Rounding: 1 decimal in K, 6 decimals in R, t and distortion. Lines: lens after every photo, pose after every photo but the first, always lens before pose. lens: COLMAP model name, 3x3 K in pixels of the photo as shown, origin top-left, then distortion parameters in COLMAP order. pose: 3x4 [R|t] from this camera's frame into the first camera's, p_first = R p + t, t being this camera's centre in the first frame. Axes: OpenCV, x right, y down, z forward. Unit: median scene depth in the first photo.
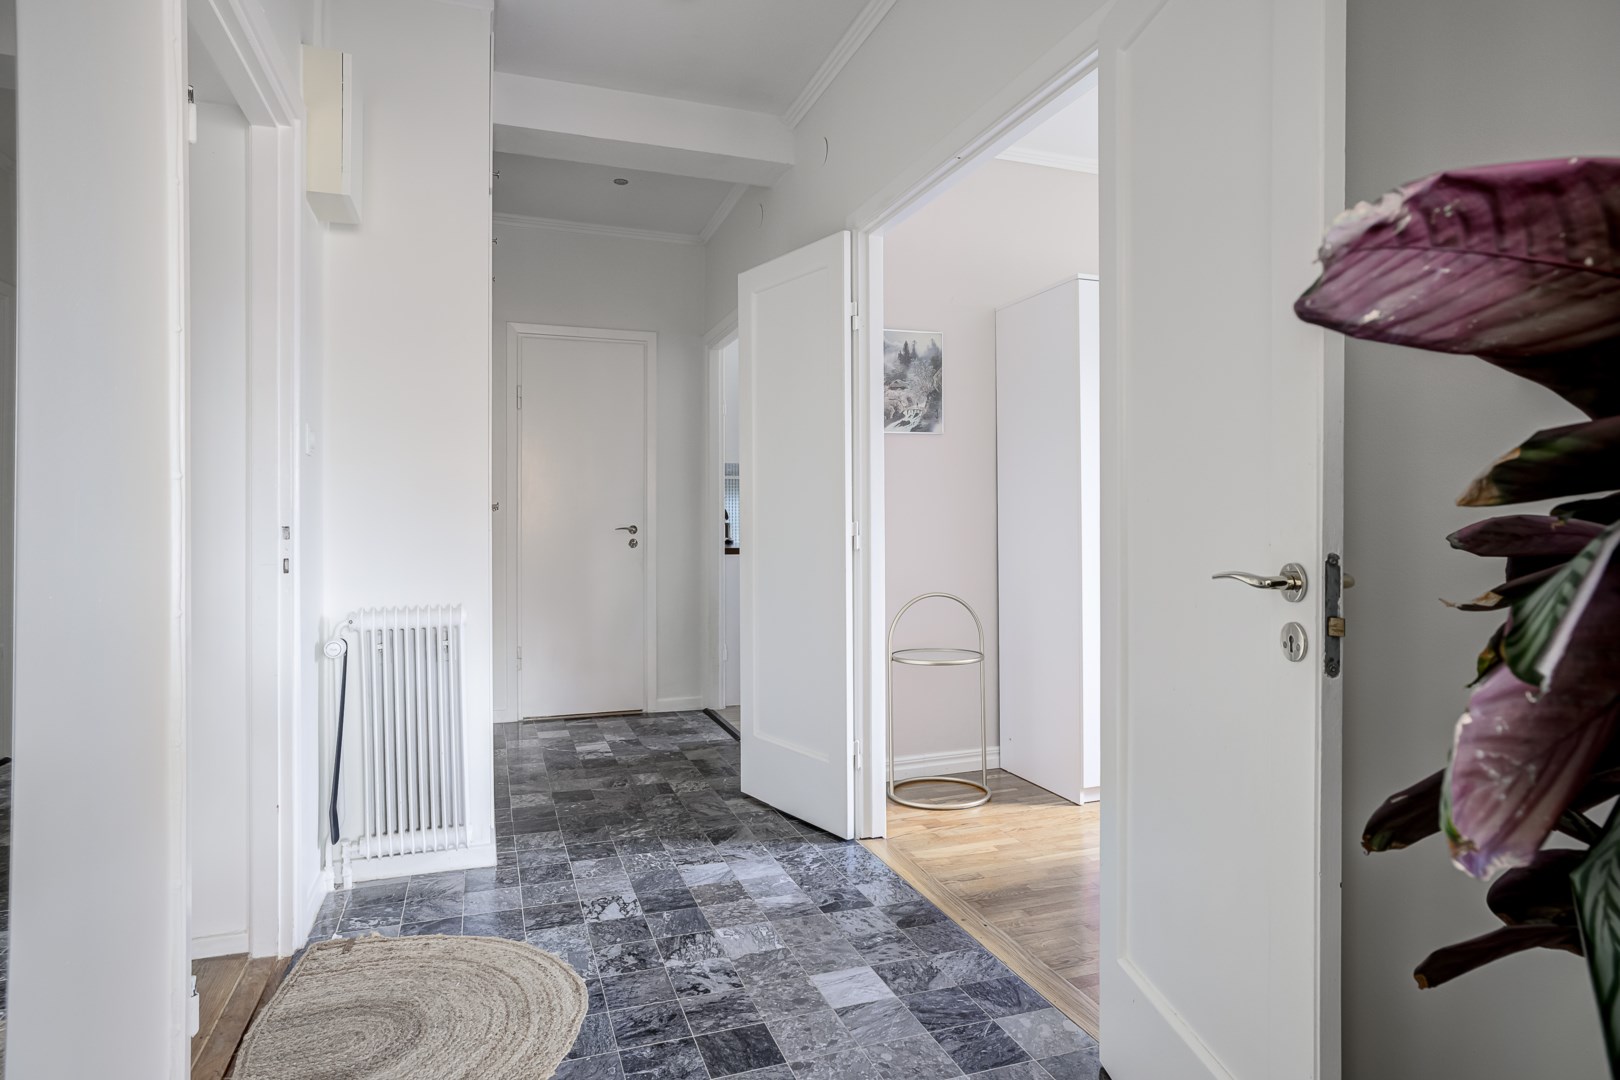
lens RADIAL K [[902.1, 0, 815.1], [0, 902.1, 538.1], [0, 0, 1]] dist [0.001341, 0.005515]
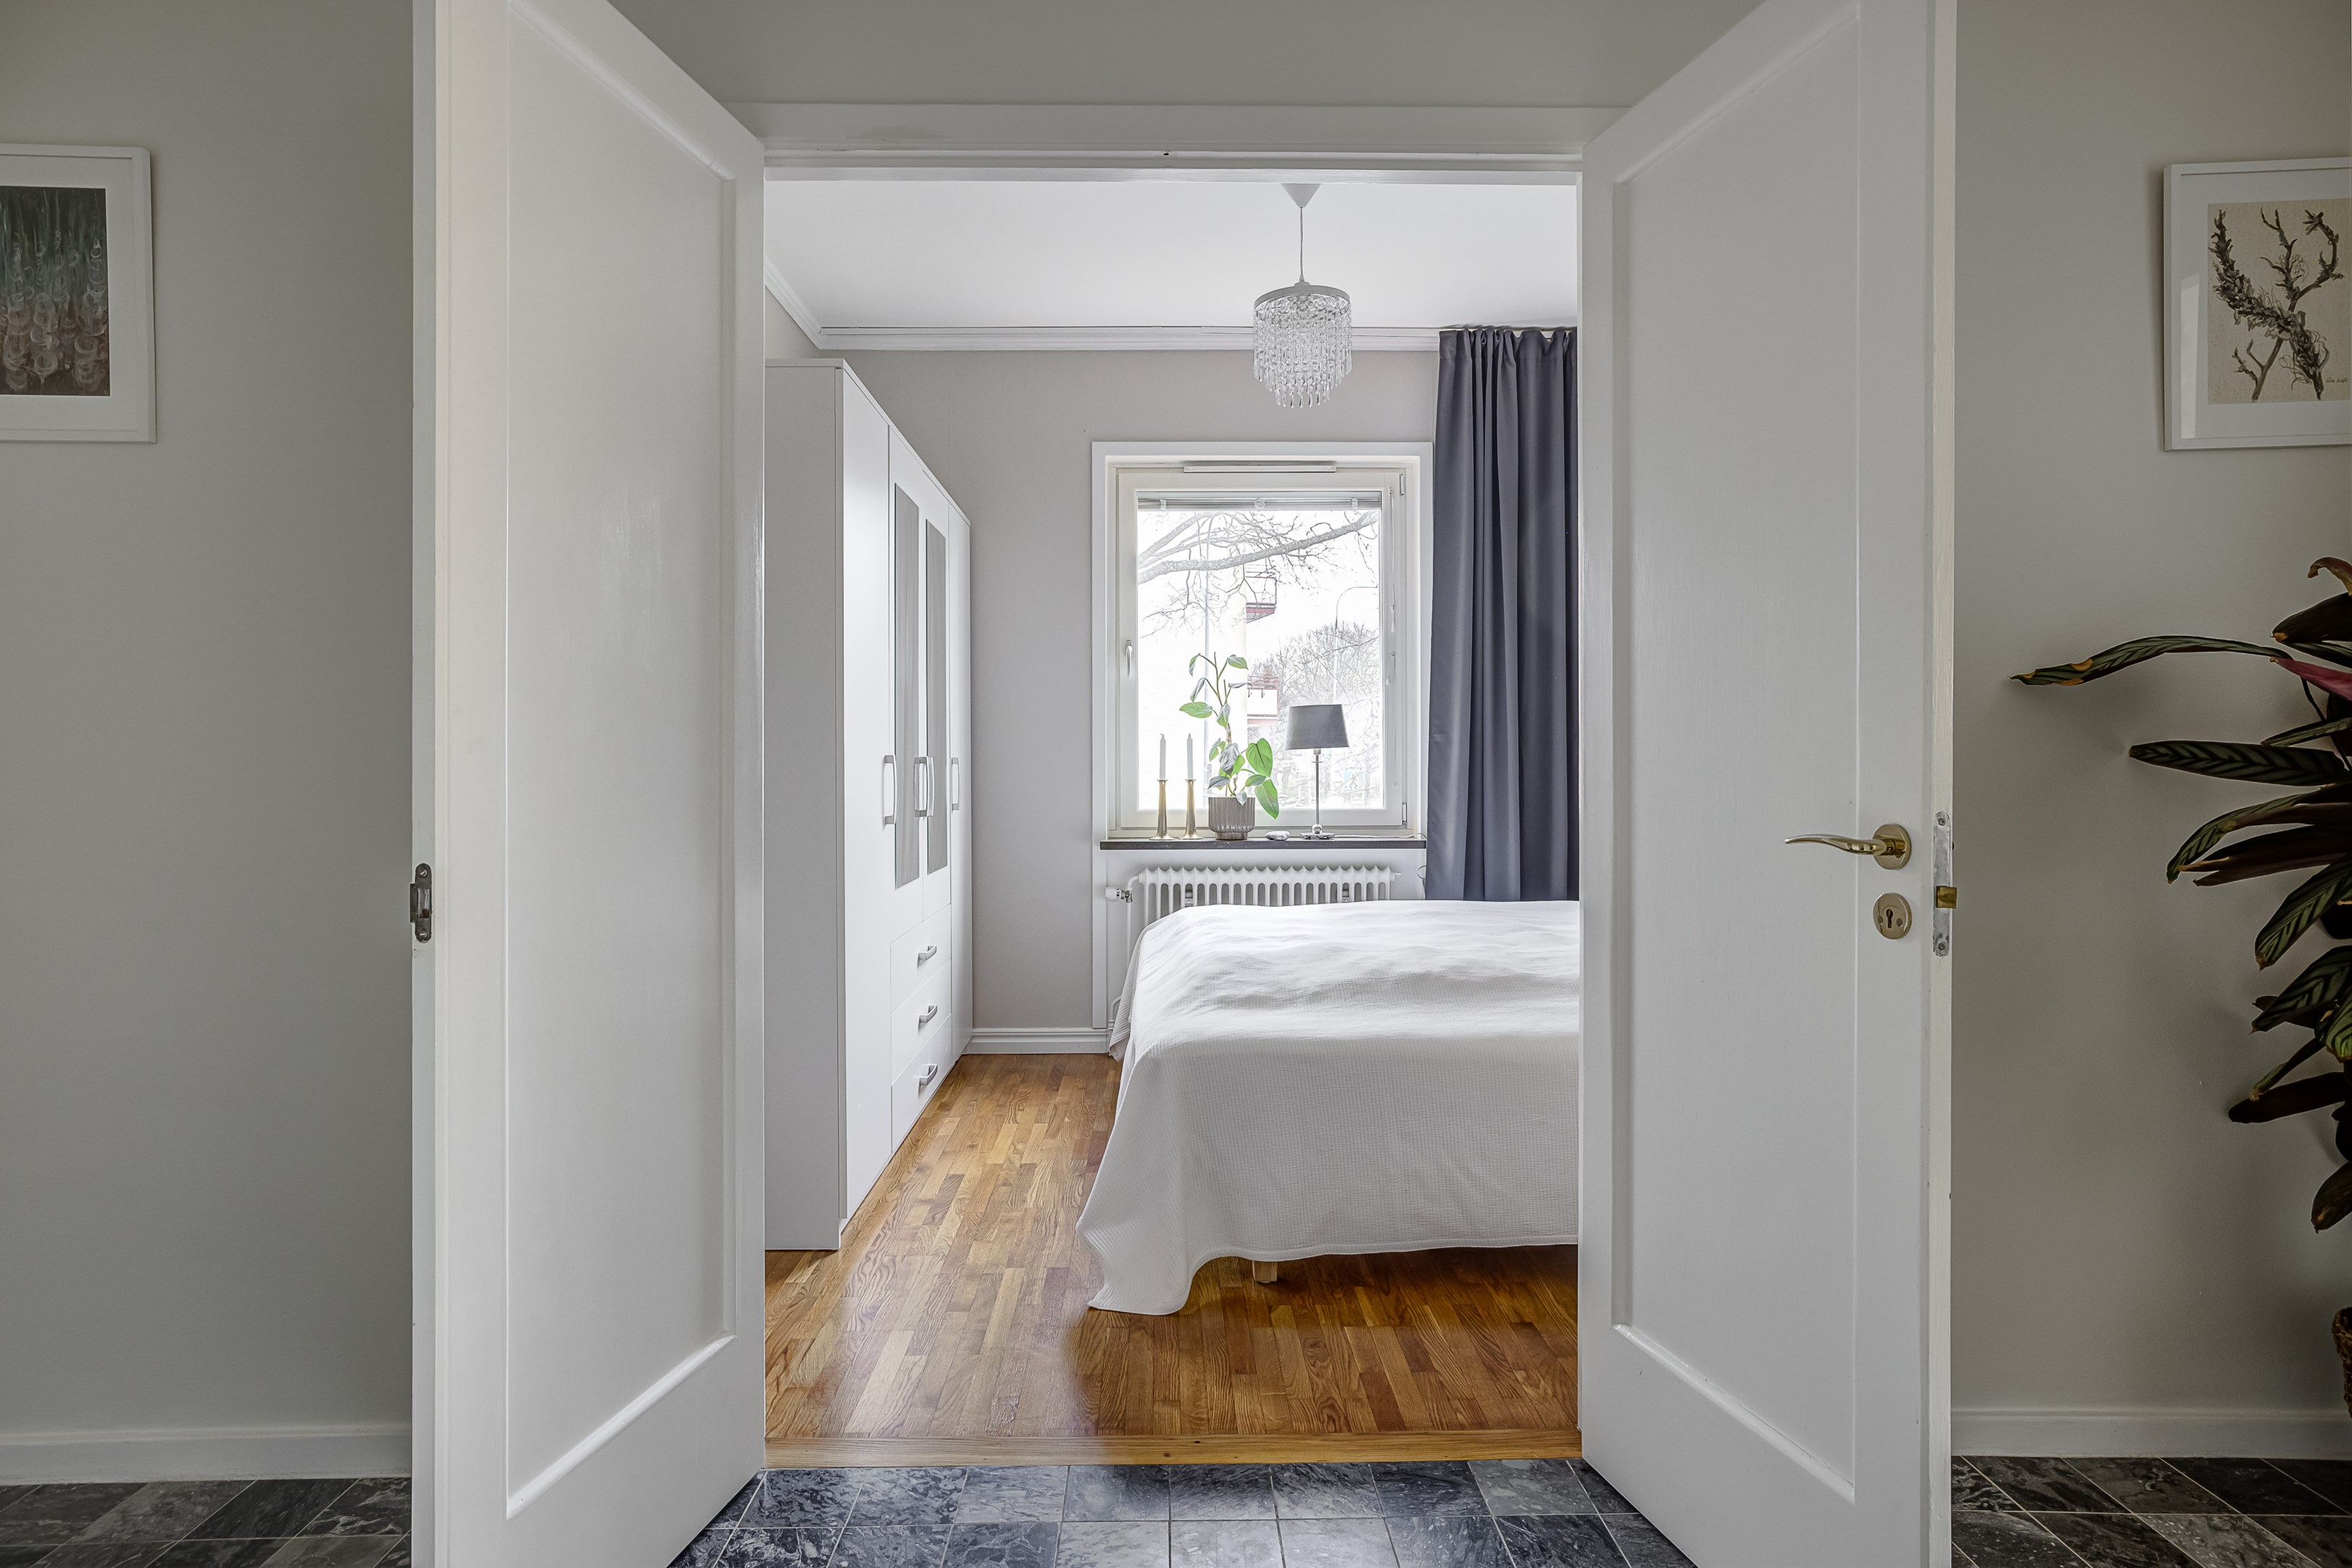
lens RADIAL K [[1309.5, 0, 1169.5], [0, 1309.5, 771.5], [0, 0, 1]] dist [0.001341, 0.005515]
pose [[0.315572, 0.008673, 0.948862, -0.653825], [0.004489, 0.999933, -0.010633, -0.016270], [-0.948891, 0.007615, 0.315512, 0.723266]]
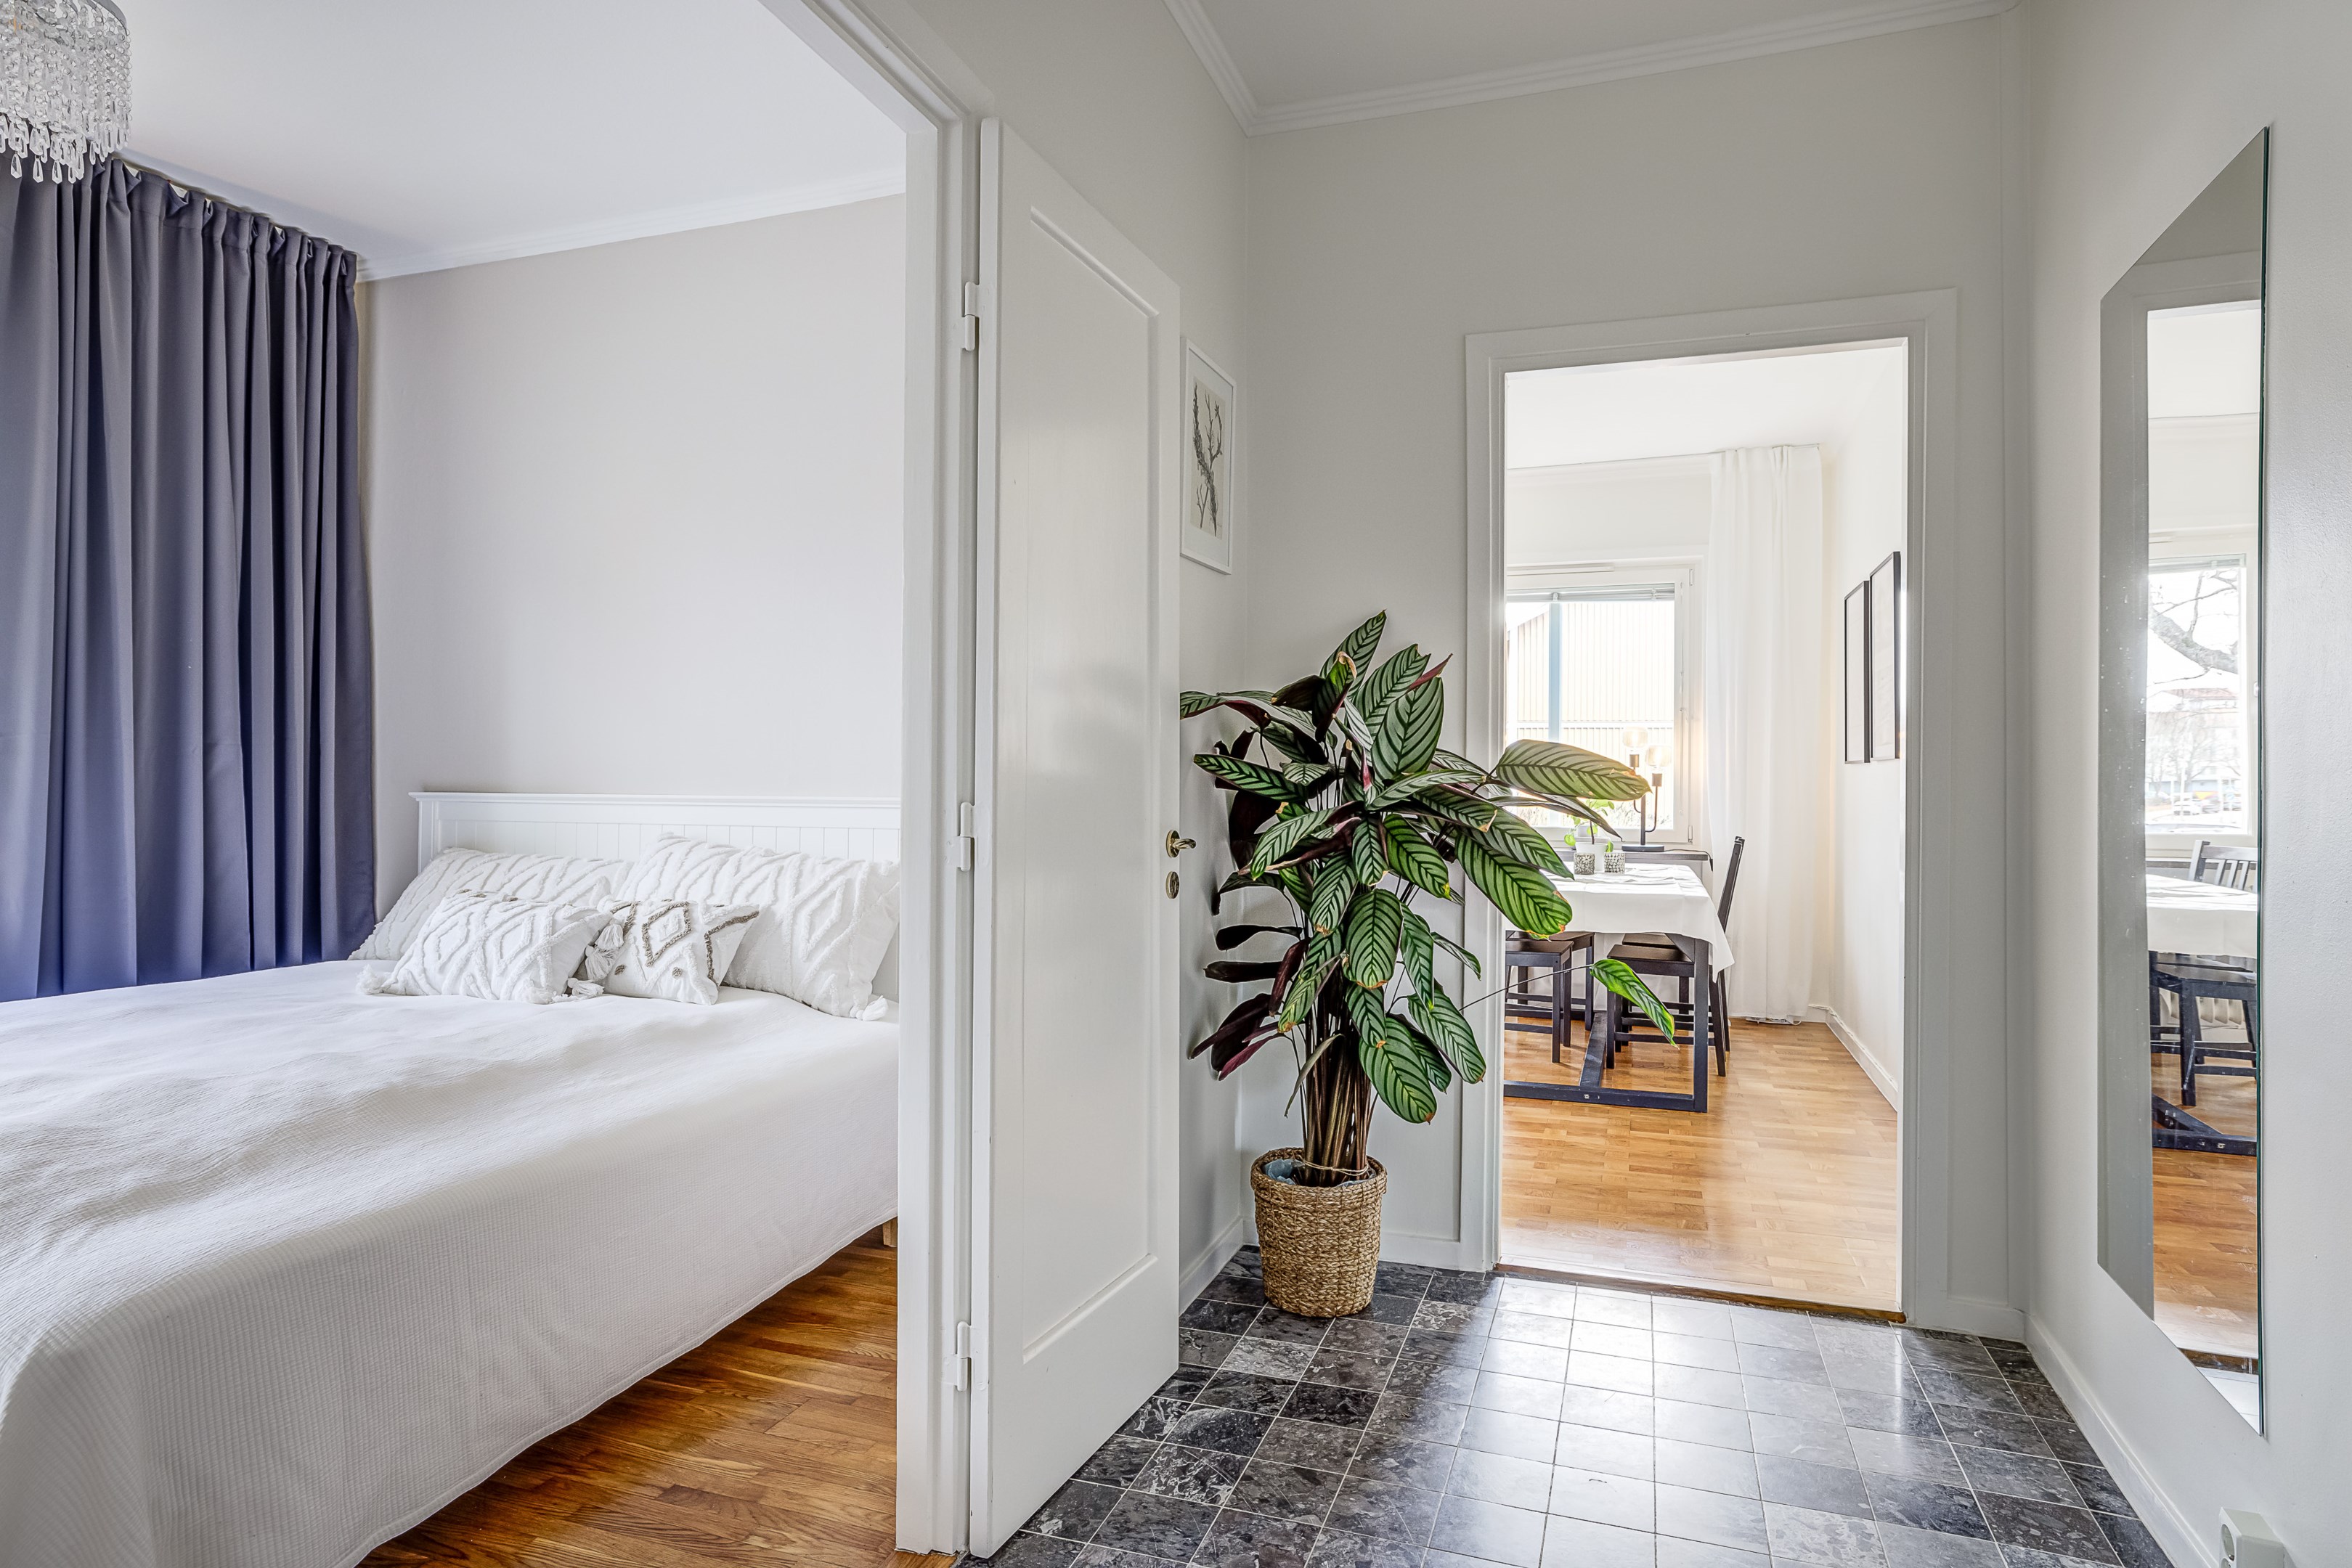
lens RADIAL K [[1309.5, 0, 1189.0], [0, 1309.5, 787.2], [0, 0, 1]] dist [0.001341, 0.005515]
pose [[-0.778671, 0.006880, 0.627394, -0.354390], [0.006311, 0.999975, -0.003134, -0.030949], [-0.627400, 0.001519, -0.778695, 1.237684]]
